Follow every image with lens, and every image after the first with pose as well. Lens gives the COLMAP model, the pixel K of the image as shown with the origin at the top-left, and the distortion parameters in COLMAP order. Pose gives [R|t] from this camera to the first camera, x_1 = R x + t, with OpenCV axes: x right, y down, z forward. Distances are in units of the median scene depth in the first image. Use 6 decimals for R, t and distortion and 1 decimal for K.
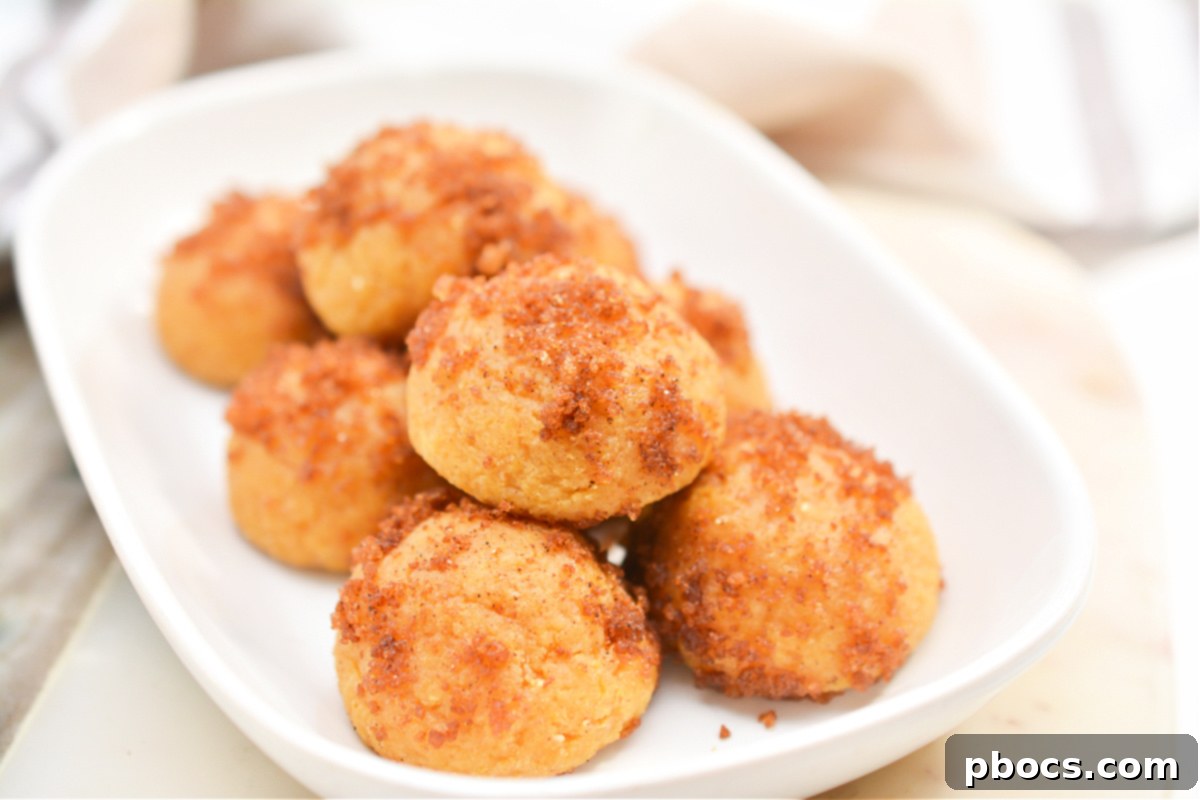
lens RADIAL K [[2173.1, 0, 600.0], [0, 2173.1, 400.0], [0, 0, 1]] dist [0.020671, 0.114051]
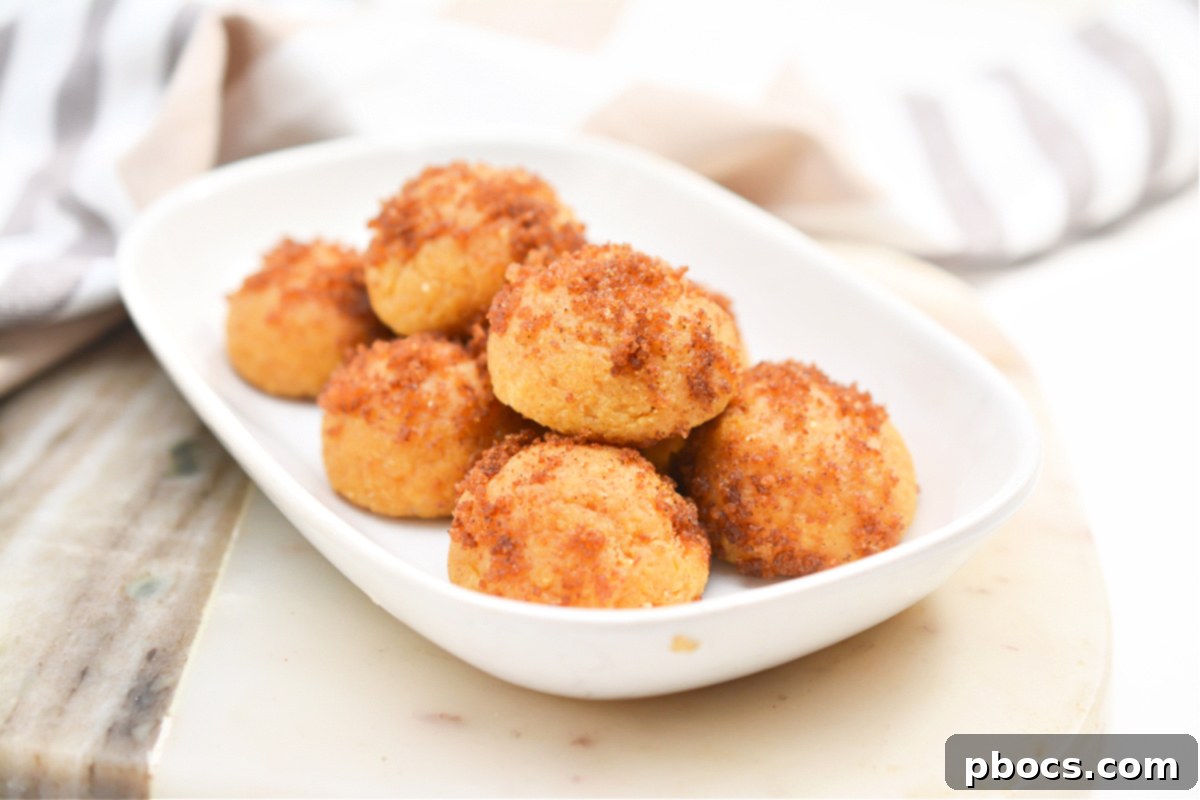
lens RADIAL K [[2173.1, 0, 600.0], [0, 2173.1, 400.0], [0, 0, 1]] dist [0.020671, 0.114051]
pose [[0.992052, -0.061521, 0.109762, -0.172440], [0.071674, 0.993260, -0.091090, 0.146043], [-0.103418, 0.098233, 0.989775, -0.250035]]
